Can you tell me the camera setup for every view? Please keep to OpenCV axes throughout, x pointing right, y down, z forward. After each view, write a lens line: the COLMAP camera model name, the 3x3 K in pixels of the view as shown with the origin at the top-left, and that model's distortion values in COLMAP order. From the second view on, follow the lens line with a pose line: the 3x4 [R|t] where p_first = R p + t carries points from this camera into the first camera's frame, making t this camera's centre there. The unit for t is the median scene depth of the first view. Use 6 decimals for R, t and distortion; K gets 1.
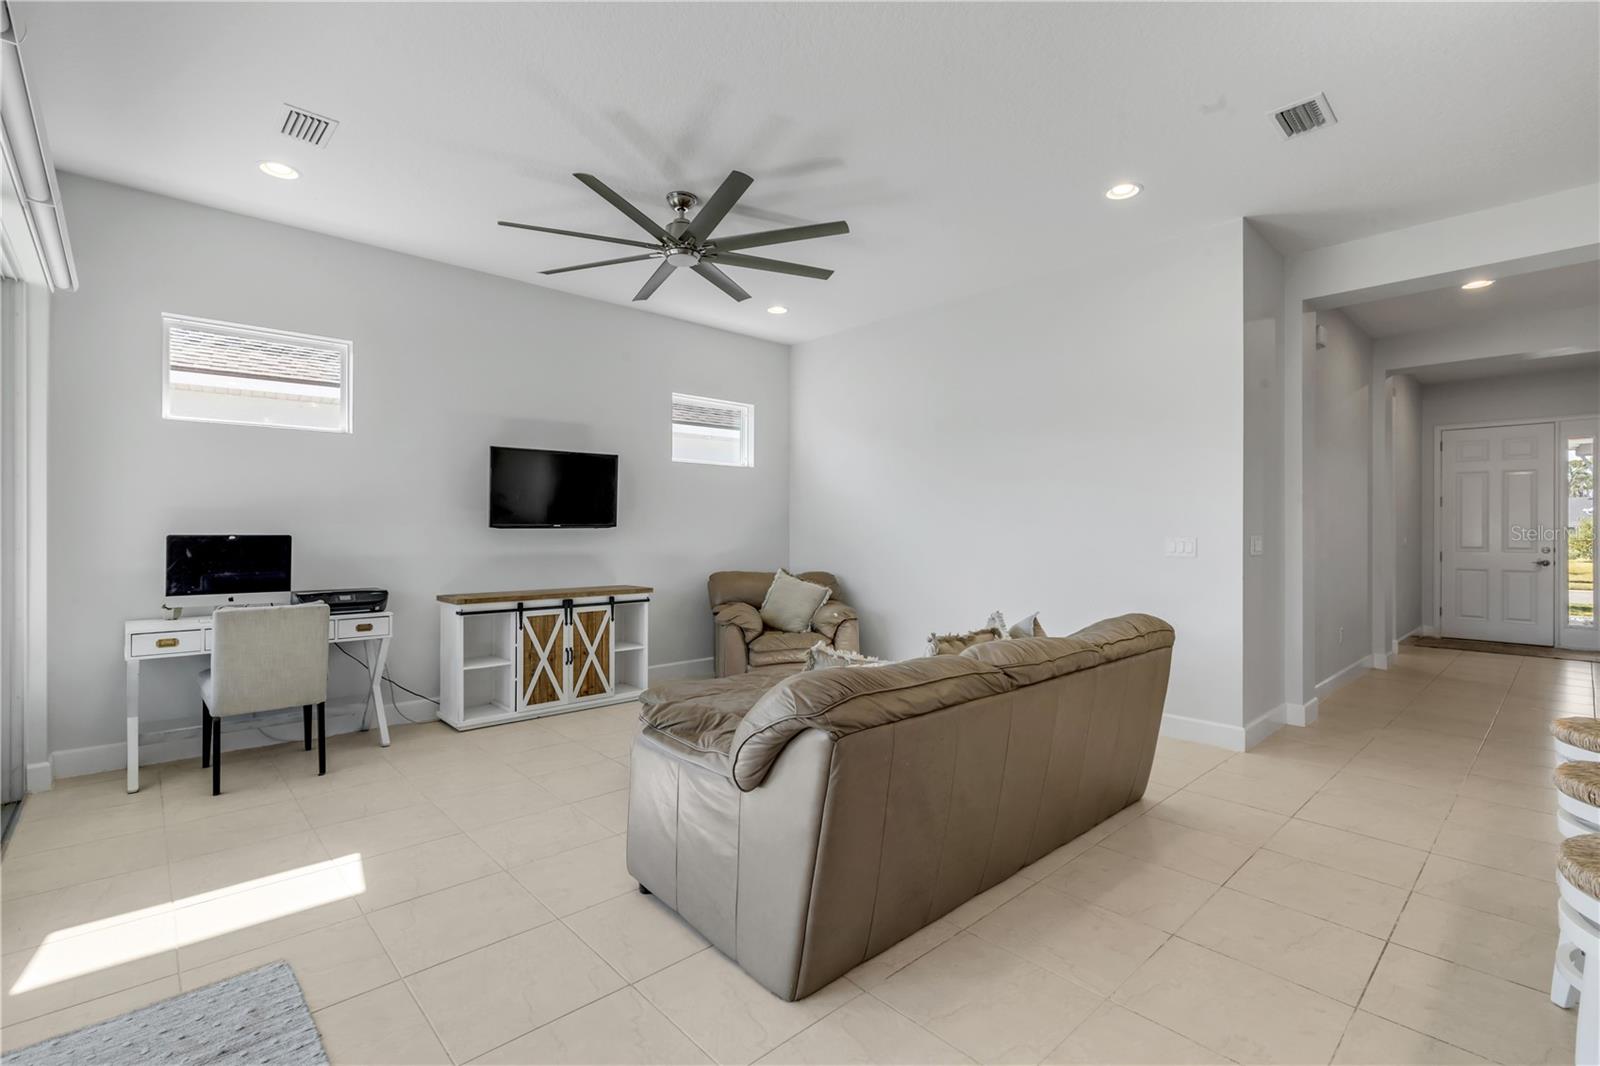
lens RADIAL K [[721.5, 0, 800.0], [0, 721.5, 533.0], [0, 0, 1]] dist [0.004632, 0.000535]
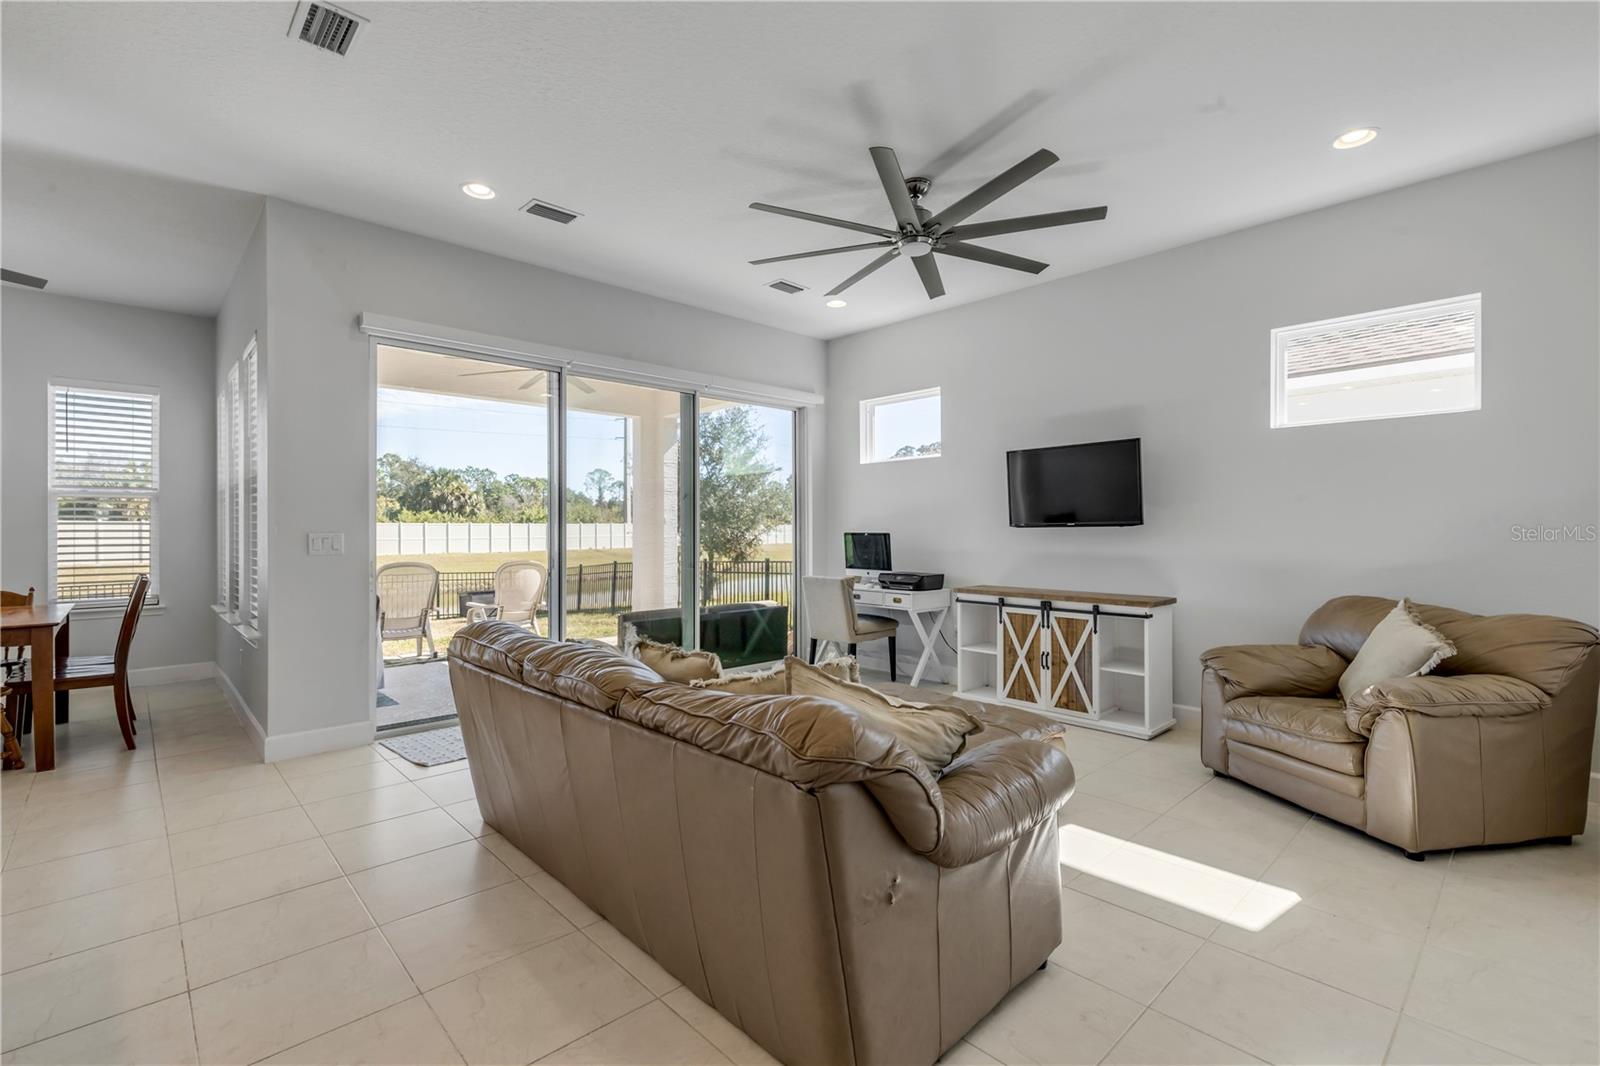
lens RADIAL K [[714.2, 0, 800.0], [0, 714.2, 527.1], [0, 0, 1]] dist [0.002271, -0.000299]
pose [[0.011729, -0.006132, -0.999912, 0.634809], [-0.002645, 0.999978, -0.006163, 0.000243], [0.999928, 0.002717, 0.011712, 0.672675]]
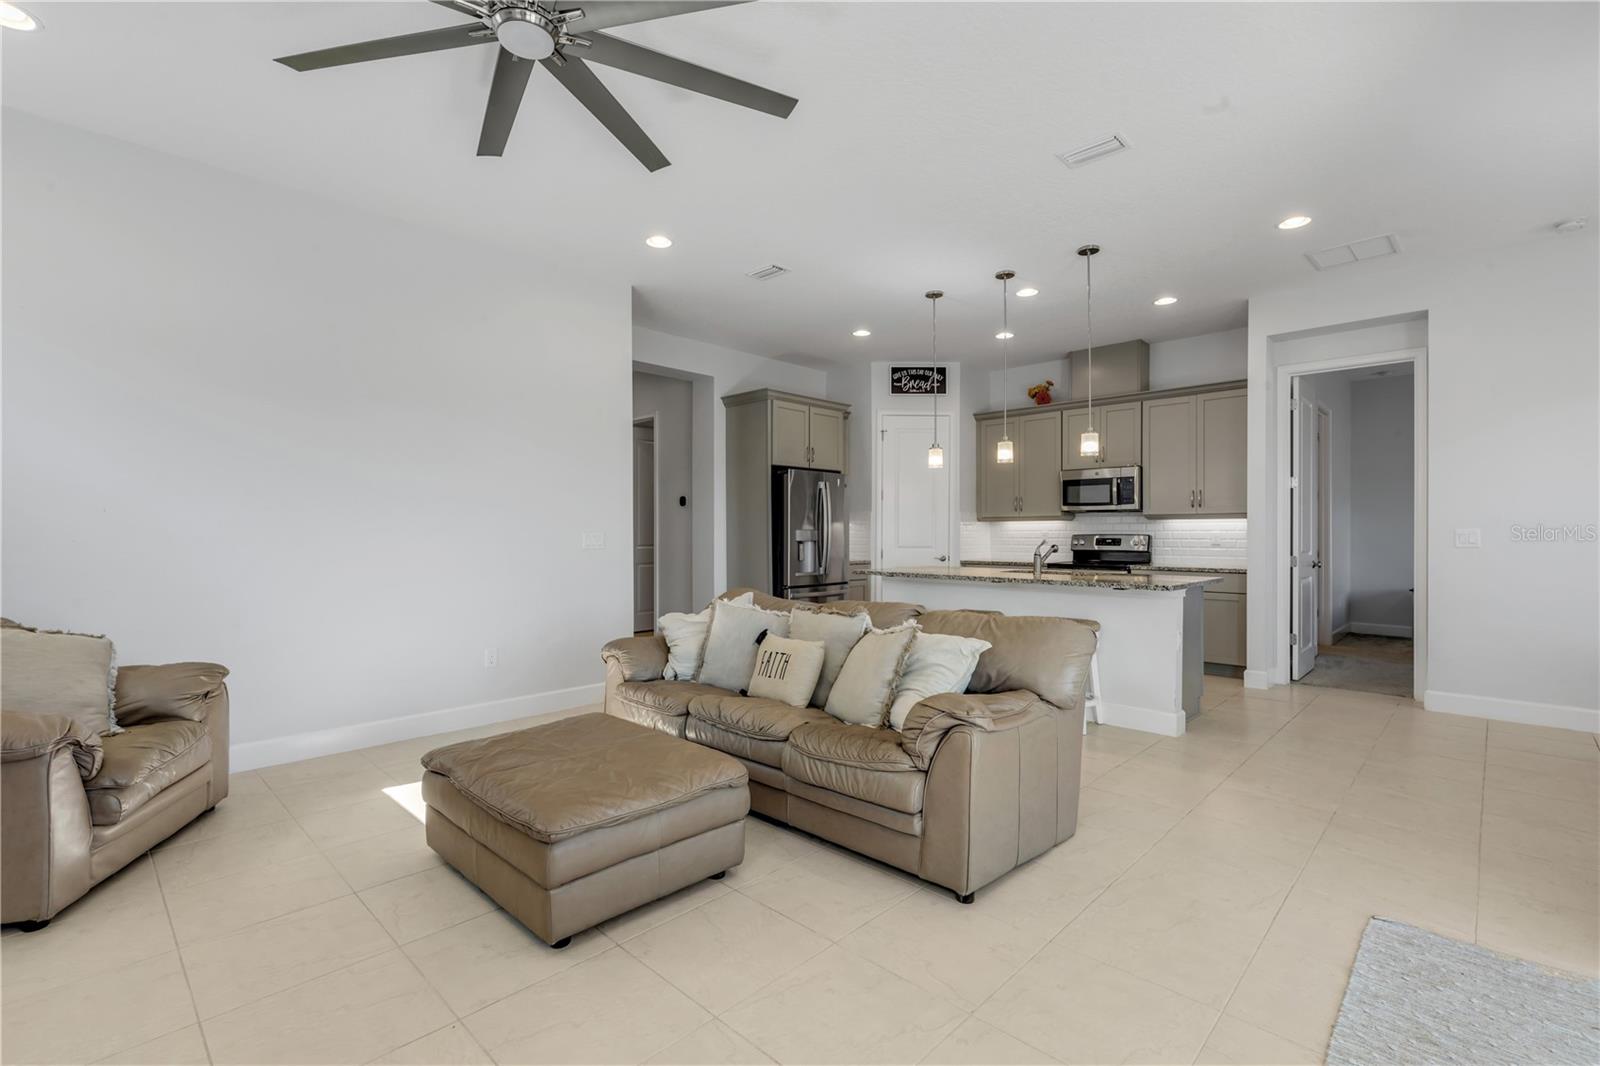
lens RADIAL K [[718.3, 0, 800.0], [0, 718.3, 533.0], [0, 0, 1]] dist [0.002037, -0.000321]
pose [[-0.049532, -0.004375, 0.998763, -0.587175], [0.004040, 0.999981, 0.004580, 0.001957], [-0.998764, 0.004262, -0.049514, 0.645977]]
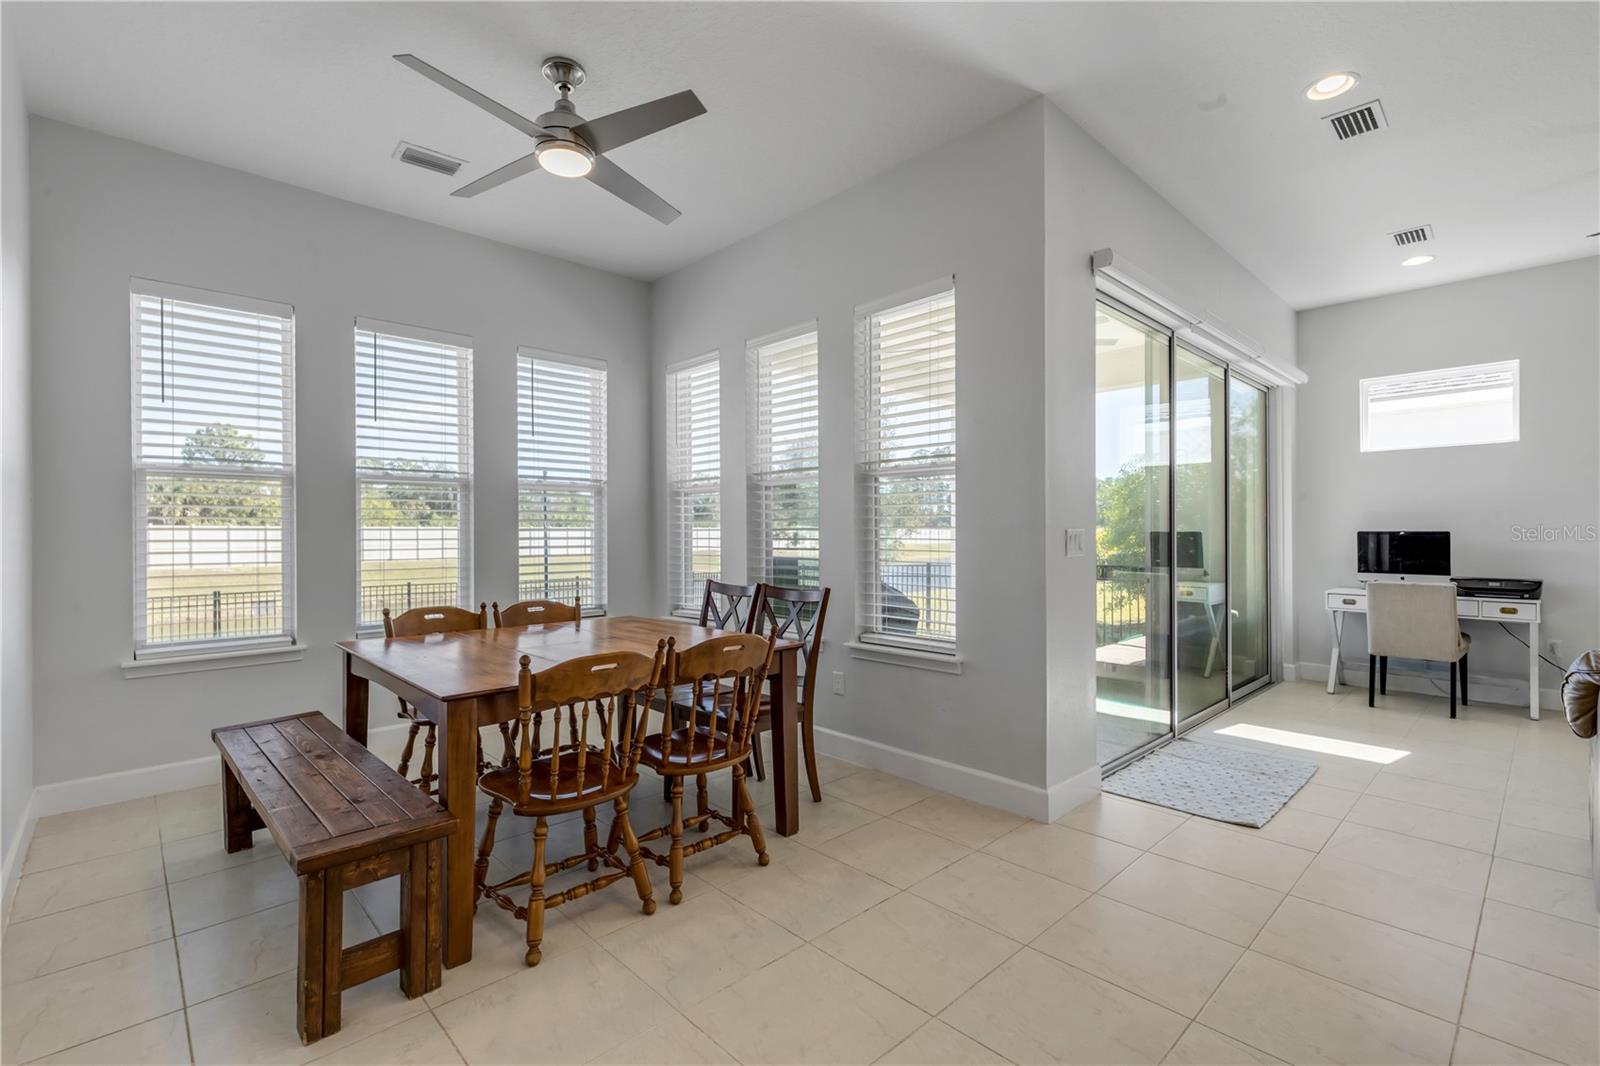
lens RADIAL K [[721.5, 0, 800.0], [0, 721.5, 533.0], [0, 0, 1]] dist [0.004632, 0.000535]
pose [[0.012926, -0.002394, -0.999914, 0.460475], [-0.001408, 0.999996, -0.002412, 0.008673], [0.999915, 0.001439, 0.012922, -0.128611]]
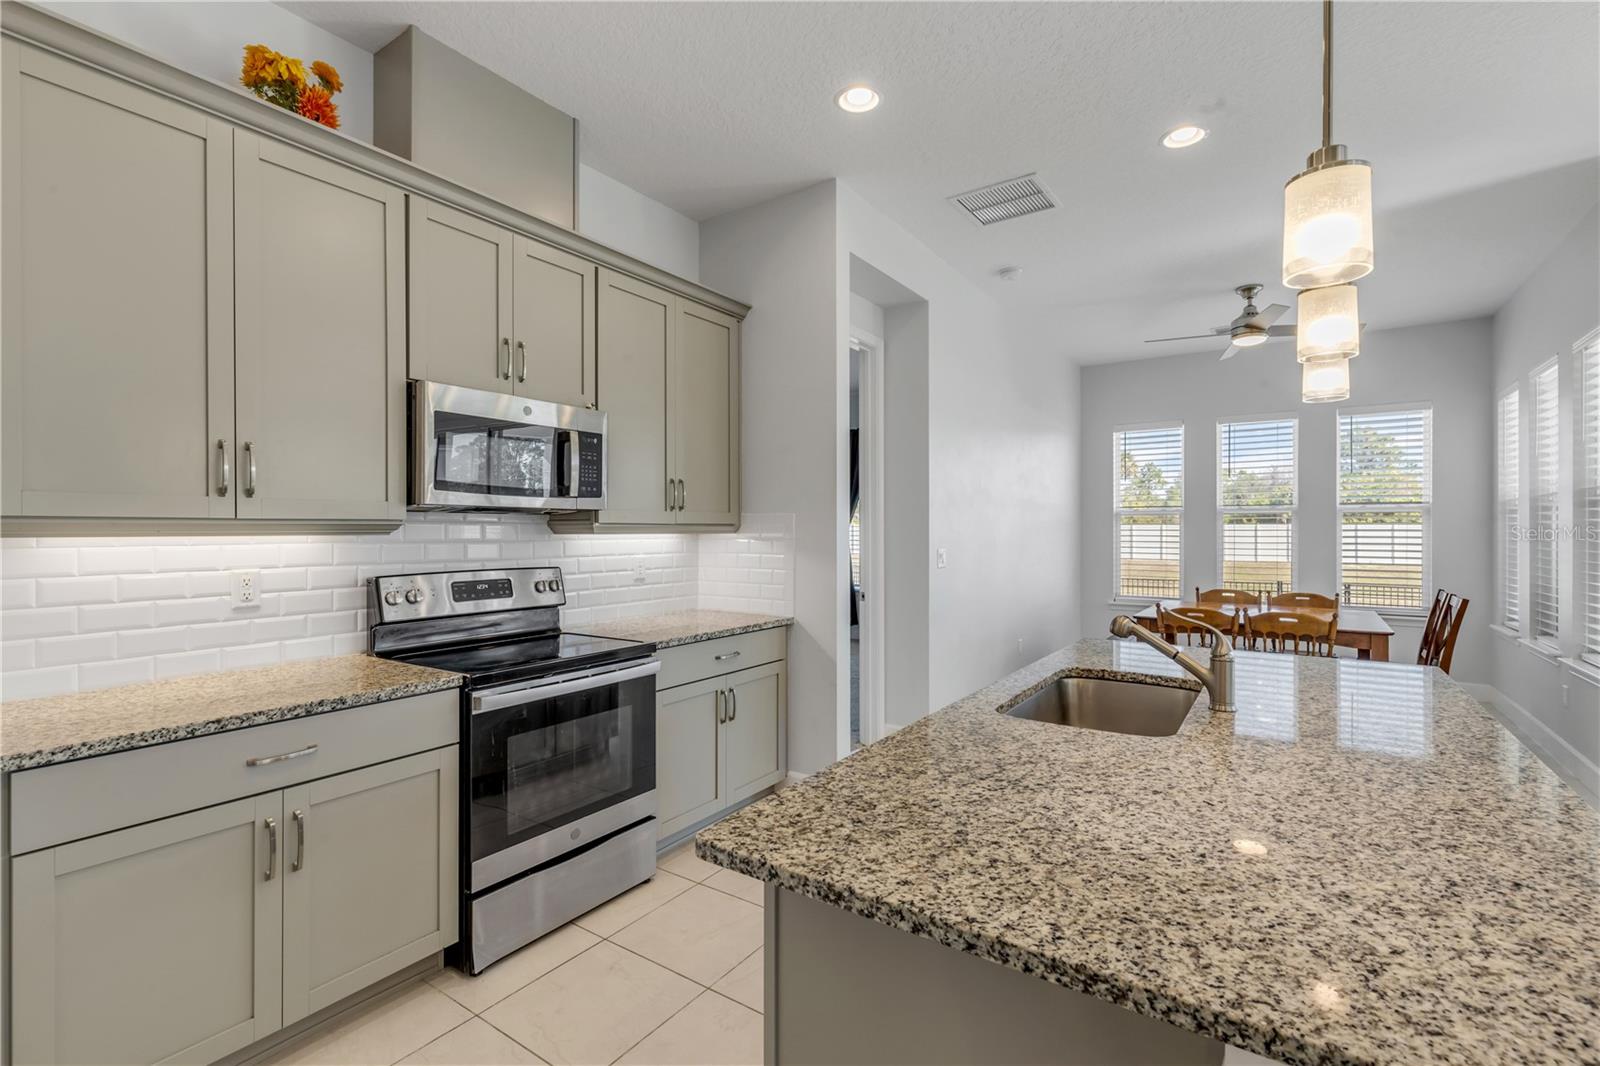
lens RADIAL K [[715.5, 0, 800.0], [0, 715.5, 533.0], [0, 0, 1]] dist [0.003728, -0.000365]
pose [[-0.974906, -0.003141, -0.222595, 0.727456], [-0.004784, 0.999965, 0.006845, -0.020342], [0.222565, 0.007738, -0.974887, 0.552461]]
